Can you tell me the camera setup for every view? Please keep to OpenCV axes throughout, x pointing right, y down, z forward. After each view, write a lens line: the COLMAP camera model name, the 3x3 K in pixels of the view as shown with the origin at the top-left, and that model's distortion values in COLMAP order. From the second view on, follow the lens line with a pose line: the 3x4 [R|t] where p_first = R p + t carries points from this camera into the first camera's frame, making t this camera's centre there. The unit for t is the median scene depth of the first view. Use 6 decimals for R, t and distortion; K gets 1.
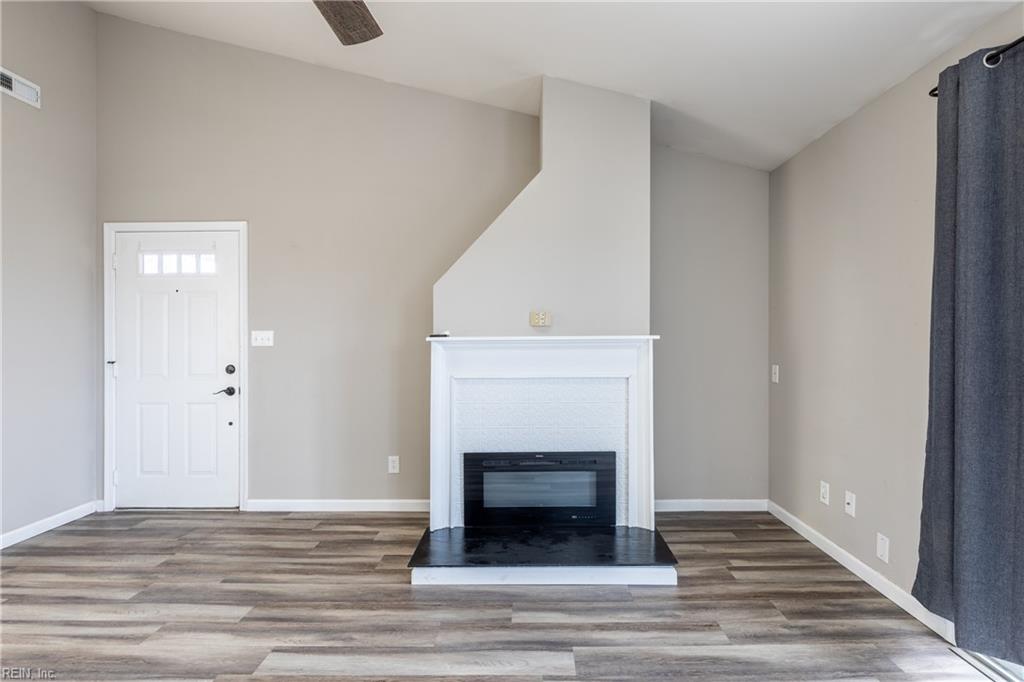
lens RADIAL K [[524.0, 0, 513.1], [0, 524.0, 342.9], [0, 0, 1]] dist [-0.000402, 0.000331]
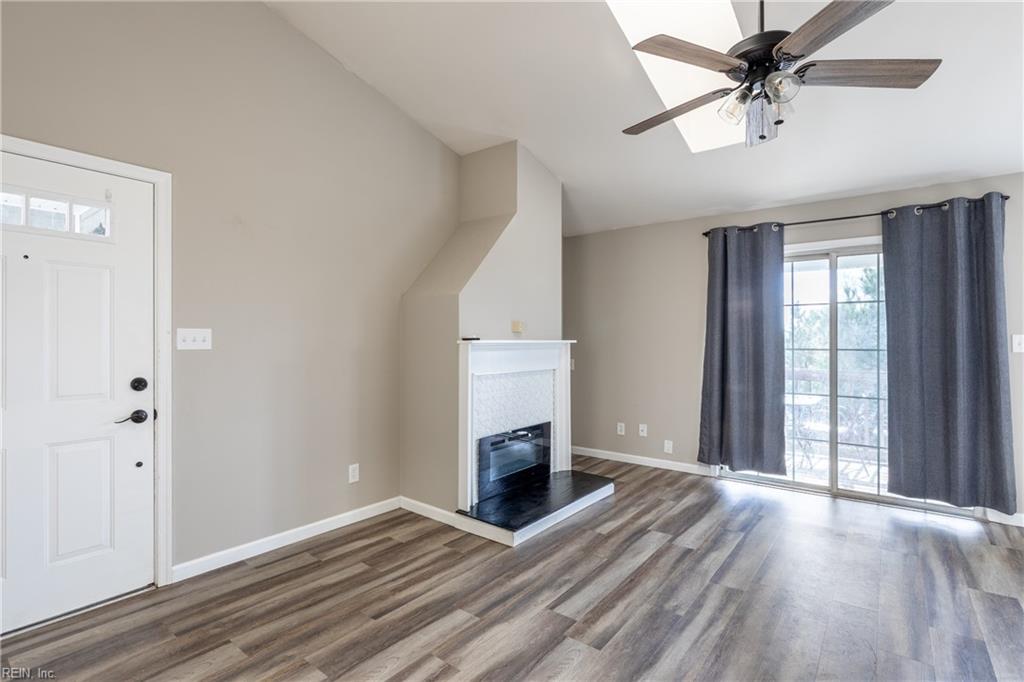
lens RADIAL K [[499.9, 0, 514.1], [0, 499.9, 340.2], [0, 0, 1]] dist [-0.000052, 0.000319]
pose [[0.585088, 0.008764, 0.810922, -0.979921], [0.000395, 0.999938, -0.011091, 0.001200], [-0.810970, 0.006810, 0.585049, 0.285681]]
